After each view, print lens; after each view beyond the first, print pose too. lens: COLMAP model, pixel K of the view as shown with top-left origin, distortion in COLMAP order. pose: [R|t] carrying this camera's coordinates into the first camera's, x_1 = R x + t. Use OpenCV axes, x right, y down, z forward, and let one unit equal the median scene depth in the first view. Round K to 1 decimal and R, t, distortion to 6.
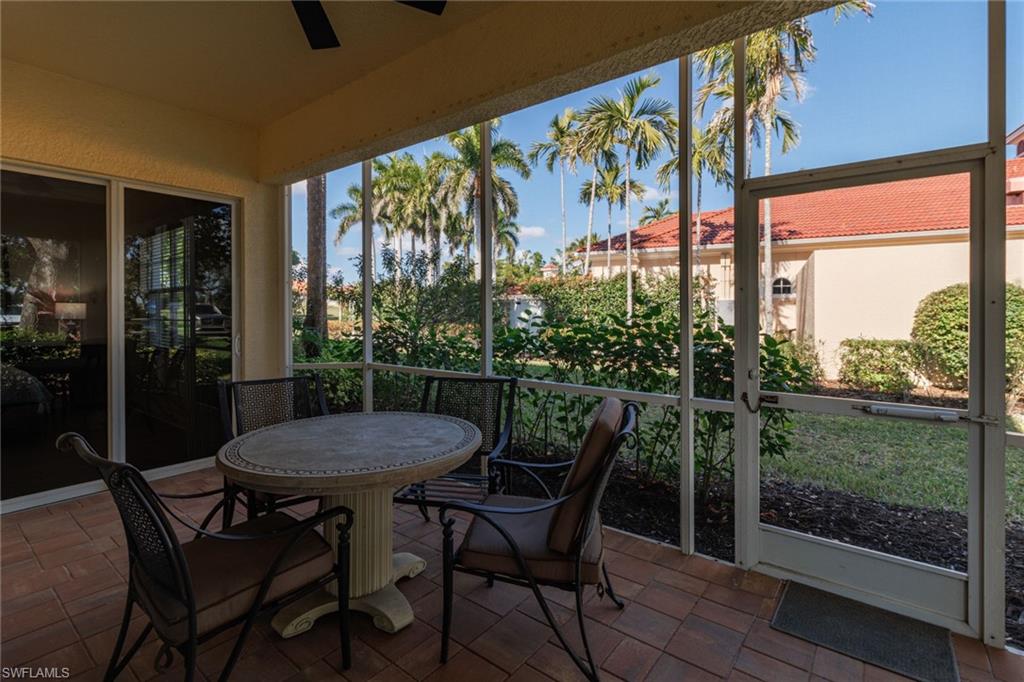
lens RADIAL K [[473.1, 0, 508.0], [0, 473.1, 310.9], [0, 0, 1]] dist [0.006148, 0.000395]
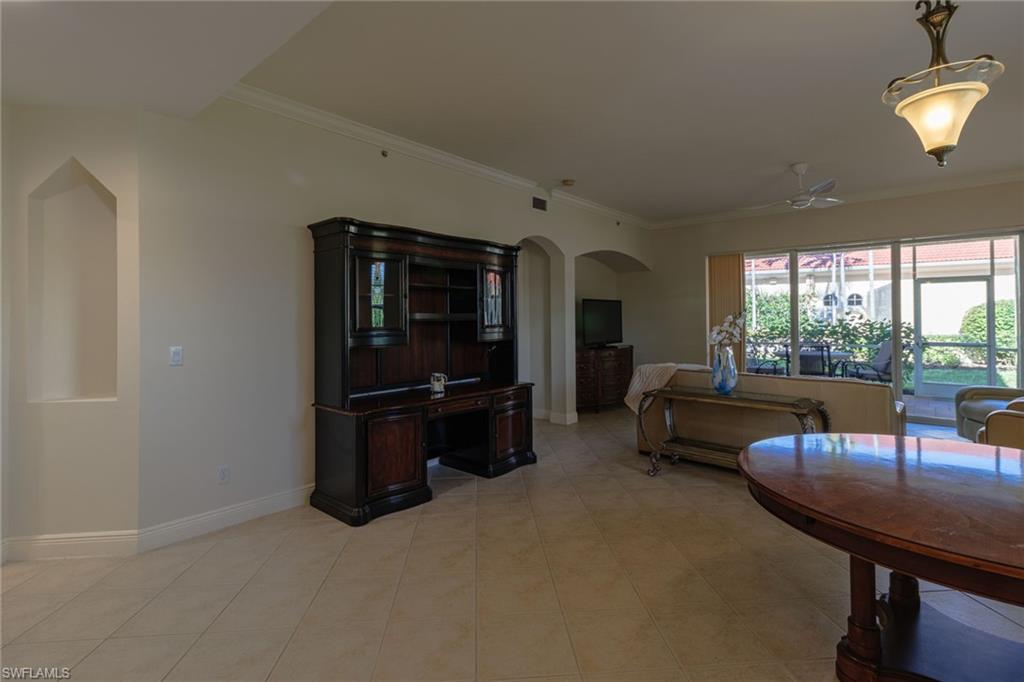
lens RADIAL K [[473.1, 0, 513.6], [0, 473.1, 316.3], [0, 0, 1]] dist [0.006148, 0.000395]
pose [[0.999431, -0.003485, -0.033551, -0.674161], [0.003308, 0.999980, -0.005334, -0.000785], [0.033569, 0.005220, 0.999423, -0.736802]]
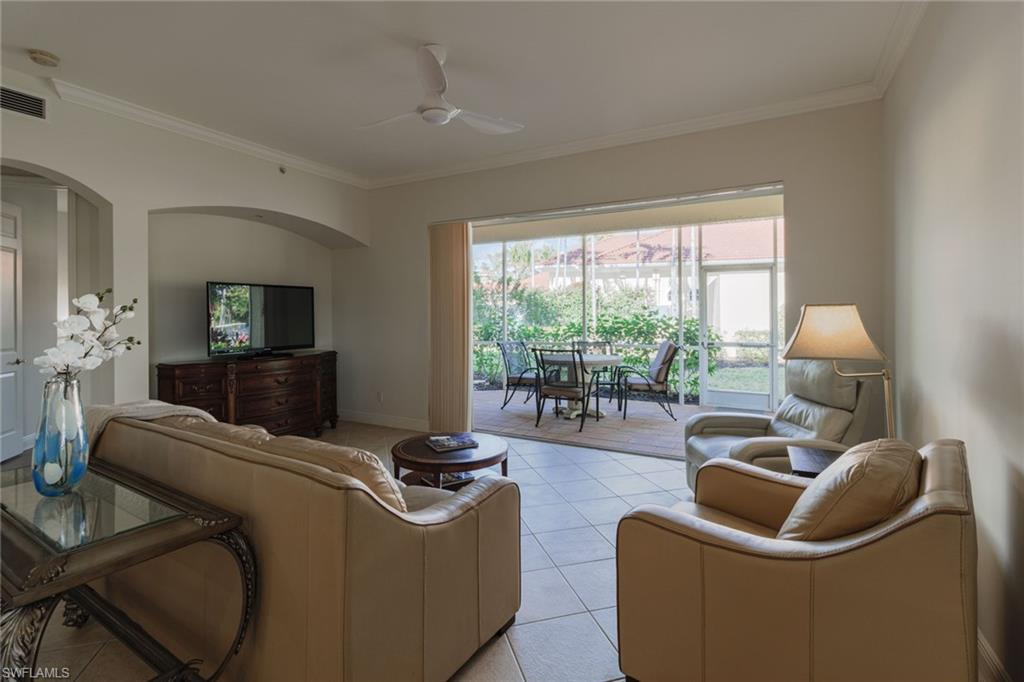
lens RADIAL K [[473.1, 0, 506.6], [0, 473.1, 314.2], [0, 0, 1]] dist [0.006148, 0.000395]
pose [[0.987310, -0.002999, 0.158779, -0.328277], [0.003012, 0.999995, 0.000153, 0.001420], [-0.158779, 0.000327, 0.987314, -0.475546]]
